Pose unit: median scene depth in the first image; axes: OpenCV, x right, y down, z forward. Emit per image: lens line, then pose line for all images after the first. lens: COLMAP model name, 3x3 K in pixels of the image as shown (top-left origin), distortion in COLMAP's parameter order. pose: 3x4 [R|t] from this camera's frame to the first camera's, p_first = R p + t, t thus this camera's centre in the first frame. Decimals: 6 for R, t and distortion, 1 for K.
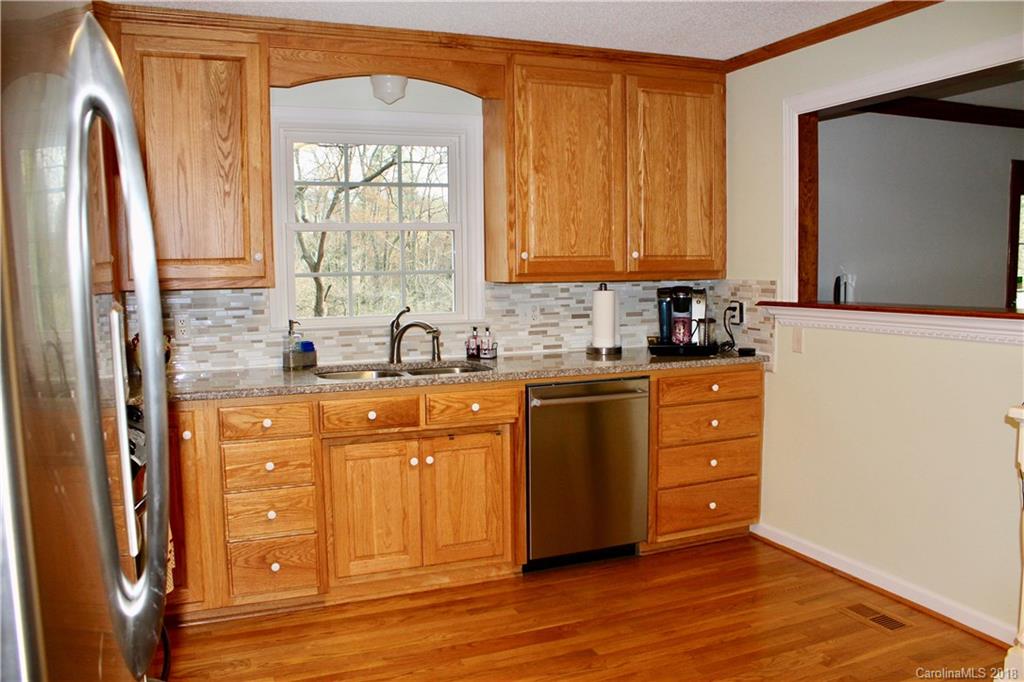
lens RADIAL K [[830.6, 0, 512.0], [0, 830.6, 341.0], [0, 0, 1]] dist [-0.186398, 0.155065]
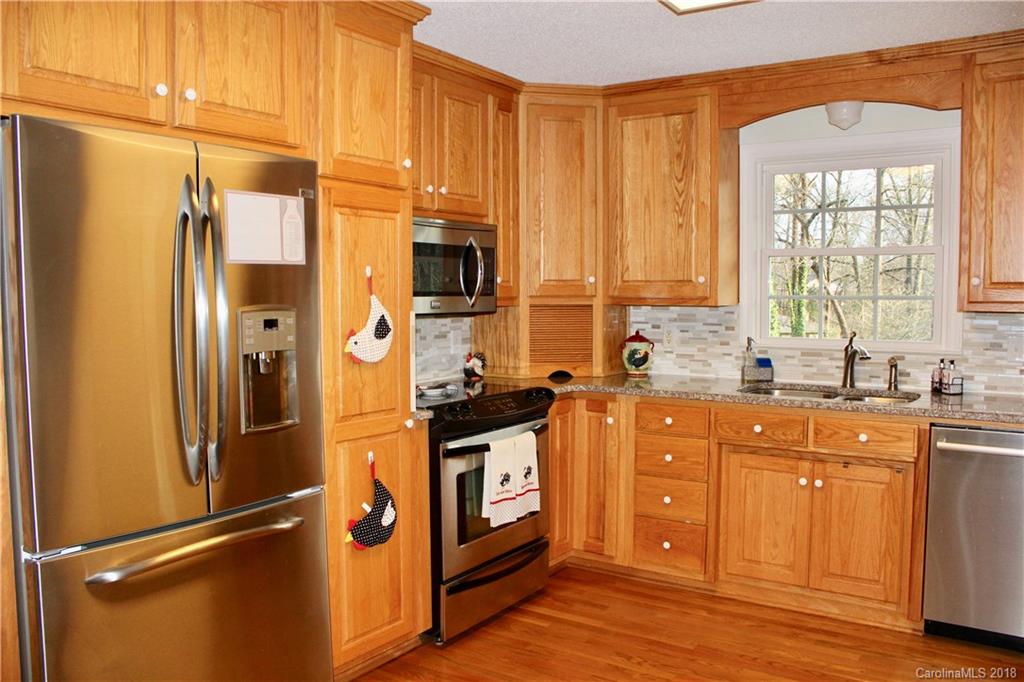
lens RADIAL K [[830.6, 0, 512.0], [0, 830.6, 341.0], [0, 0, 1]] dist [-0.186398, 0.155065]
pose [[0.548475, 0.062147, -0.833854, 0.478524], [-0.082514, 0.996389, 0.019987, -0.016510], [0.832086, 0.057843, 0.551622, 0.129576]]
